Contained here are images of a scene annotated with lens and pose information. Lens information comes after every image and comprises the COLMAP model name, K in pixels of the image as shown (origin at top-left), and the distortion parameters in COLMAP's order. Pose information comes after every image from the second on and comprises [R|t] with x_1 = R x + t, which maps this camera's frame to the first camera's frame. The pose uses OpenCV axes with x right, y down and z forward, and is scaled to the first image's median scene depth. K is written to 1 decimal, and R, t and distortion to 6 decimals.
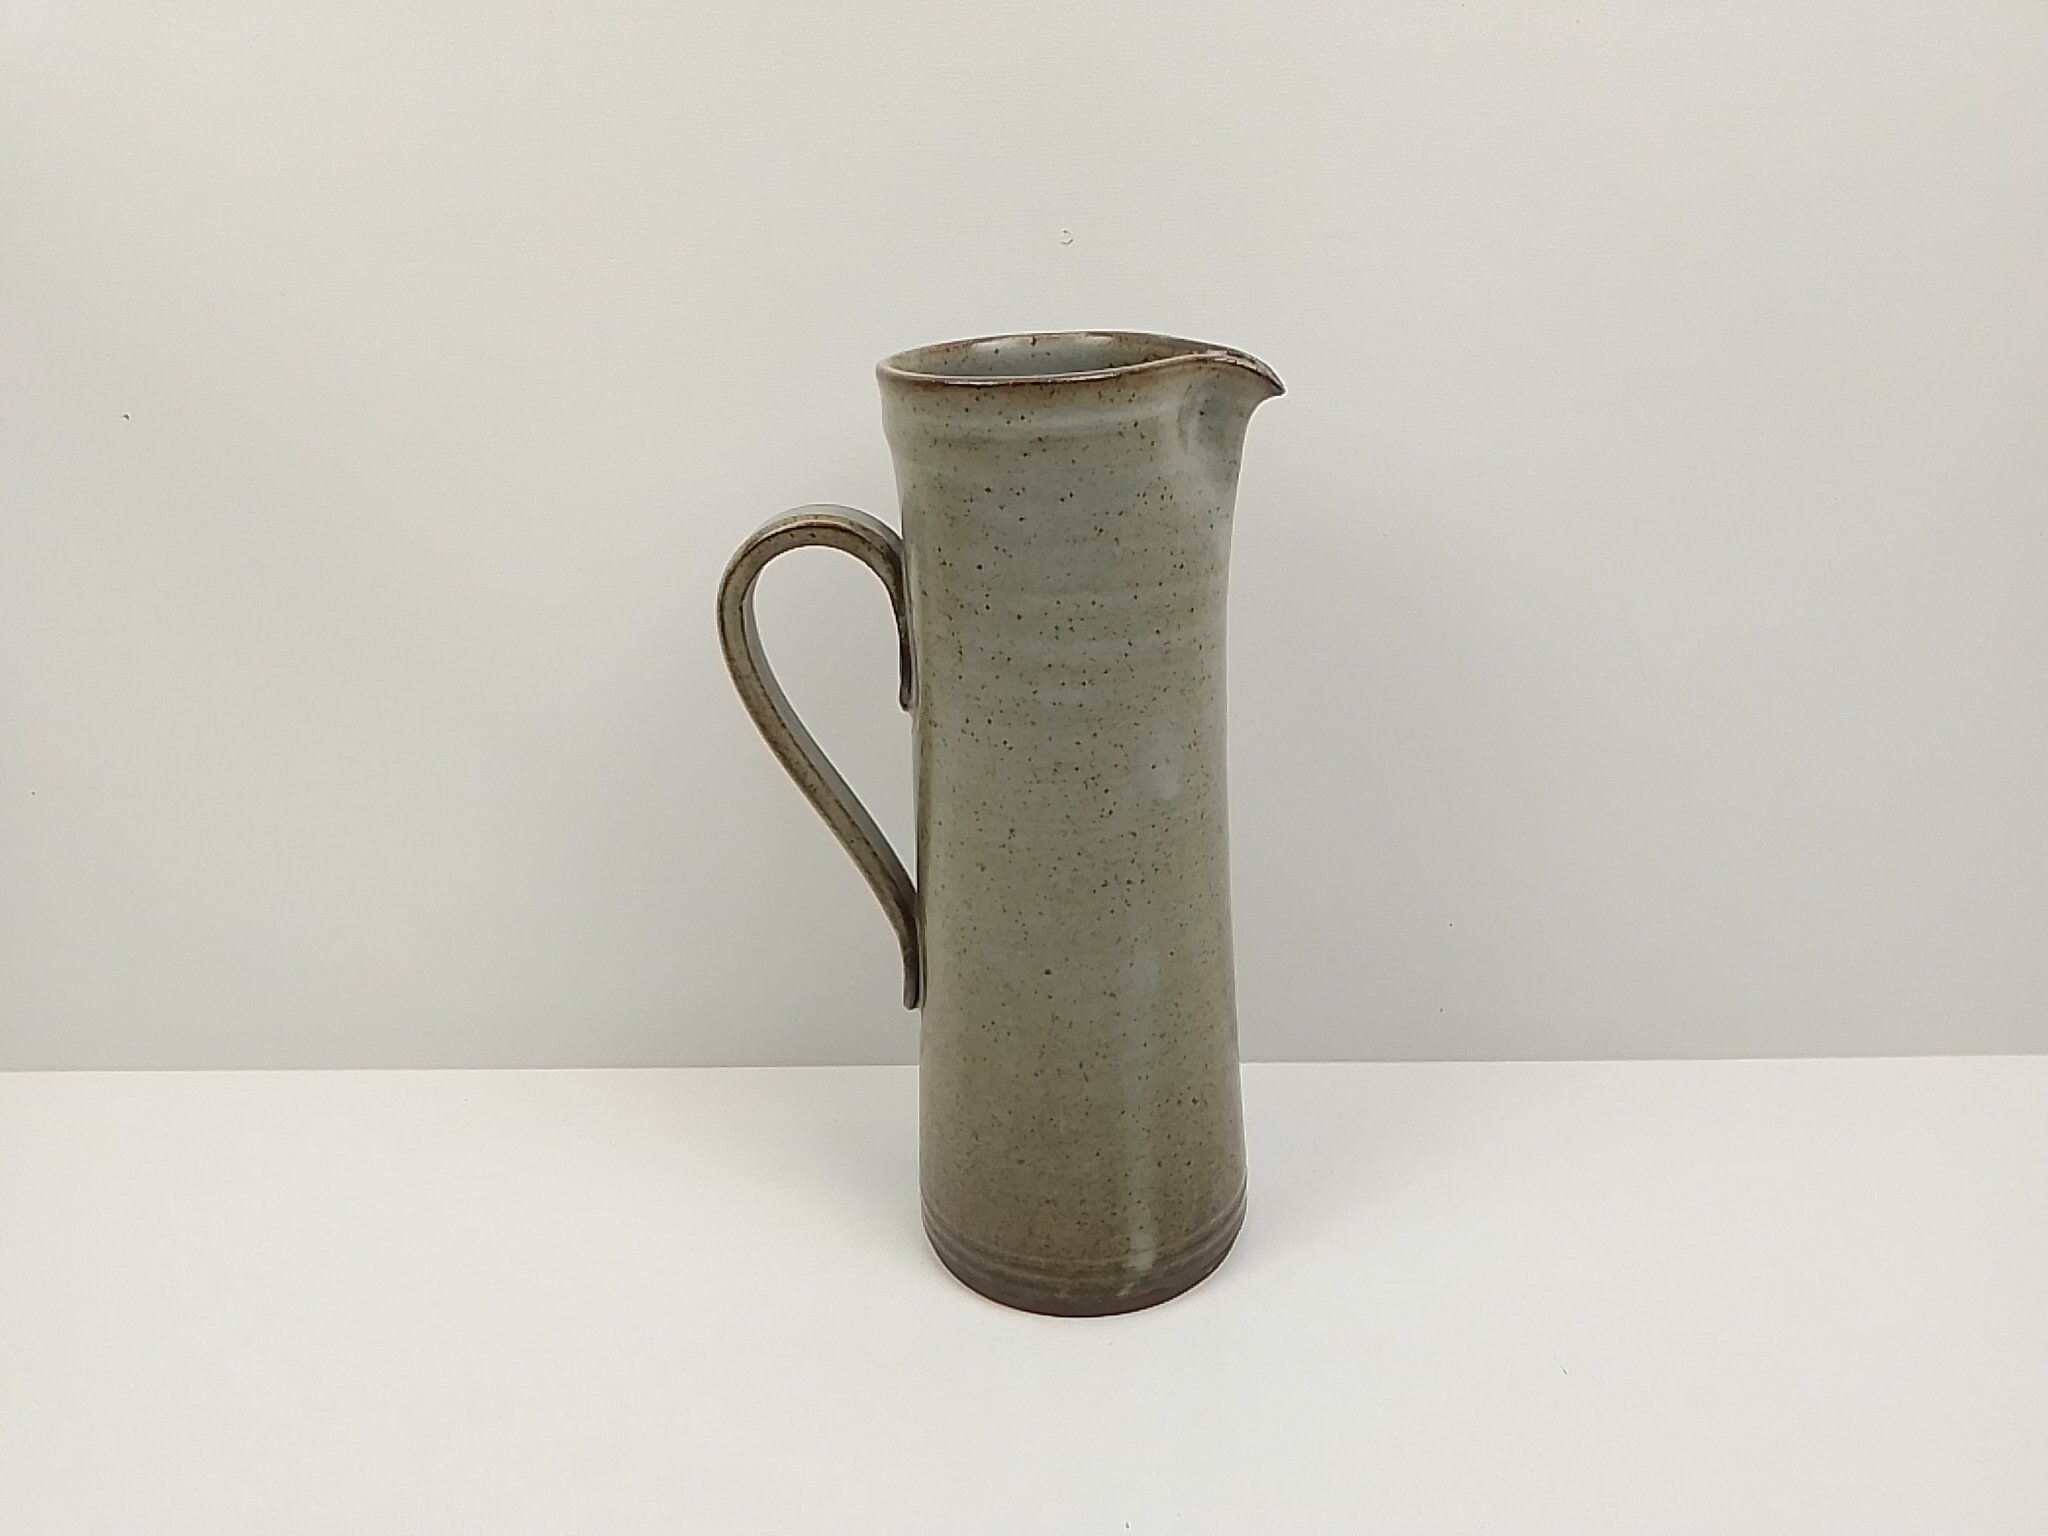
lens RADIAL K [[1568.4, 0, 1024.0], [0, 1568.4, 768.0], [0, 0, 1]] dist [0.095875, -0.000715]
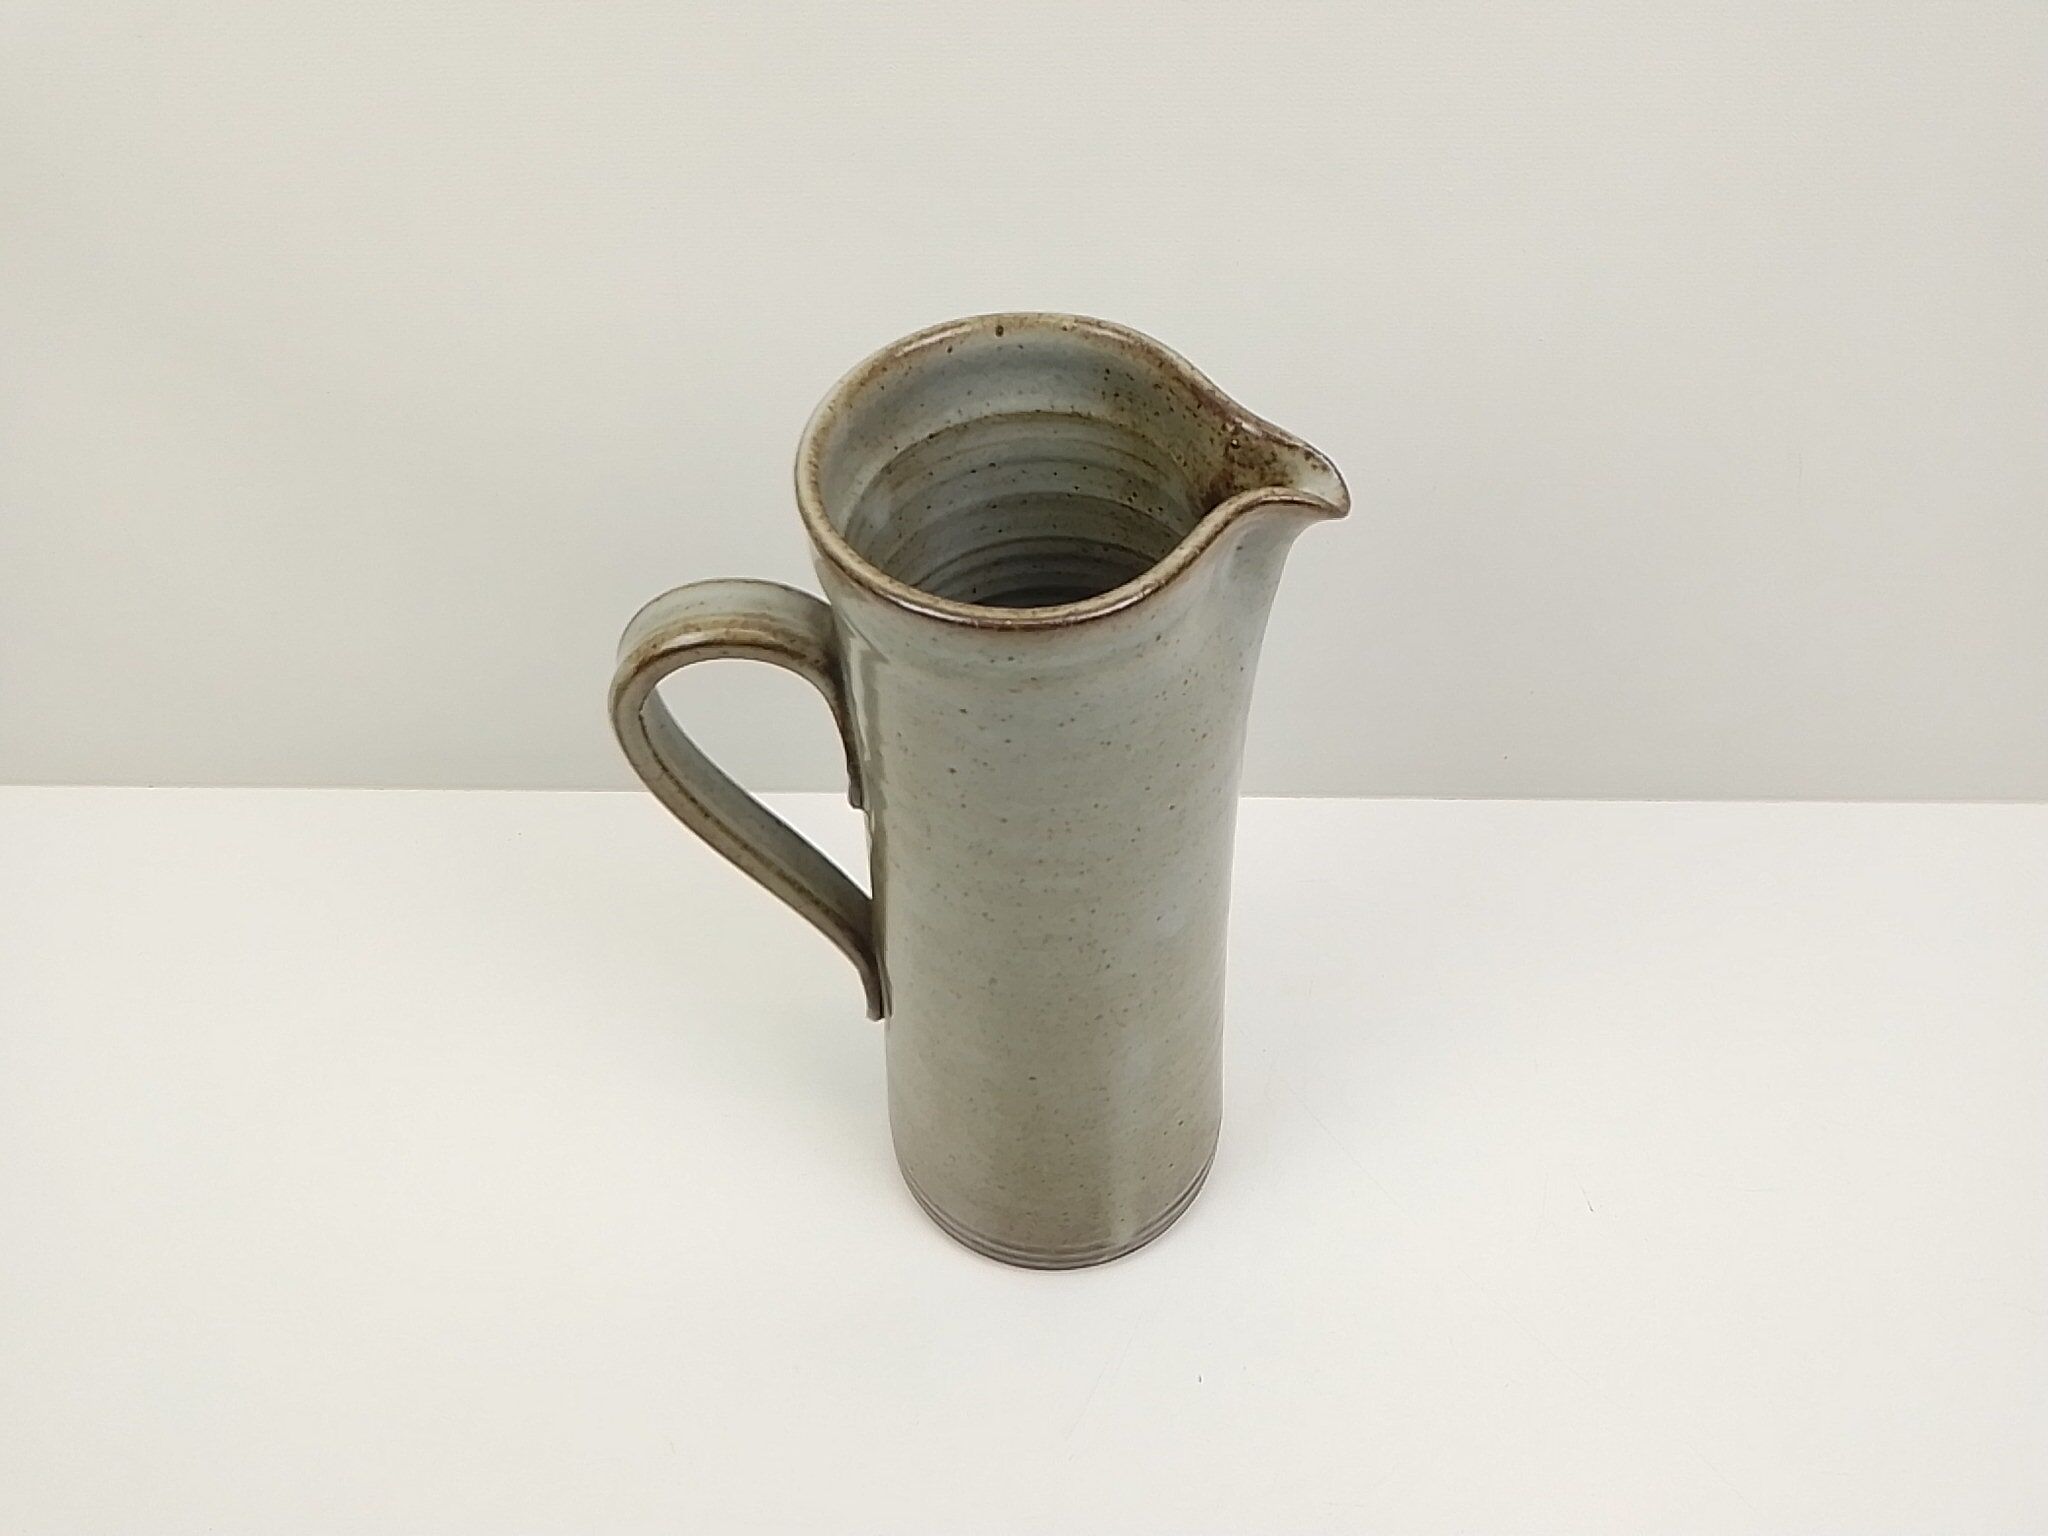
lens RADIAL K [[1568.4, 0, 1024.0], [0, 1568.4, 768.0], [0, 0, 1]] dist [0.095875, -0.000715]
pose [[0.997664, -0.040485, 0.055022, -0.032643], [0.009500, 0.879859, 0.475141, -0.458455], [-0.067648, -0.473508, 0.878188, 0.281196]]
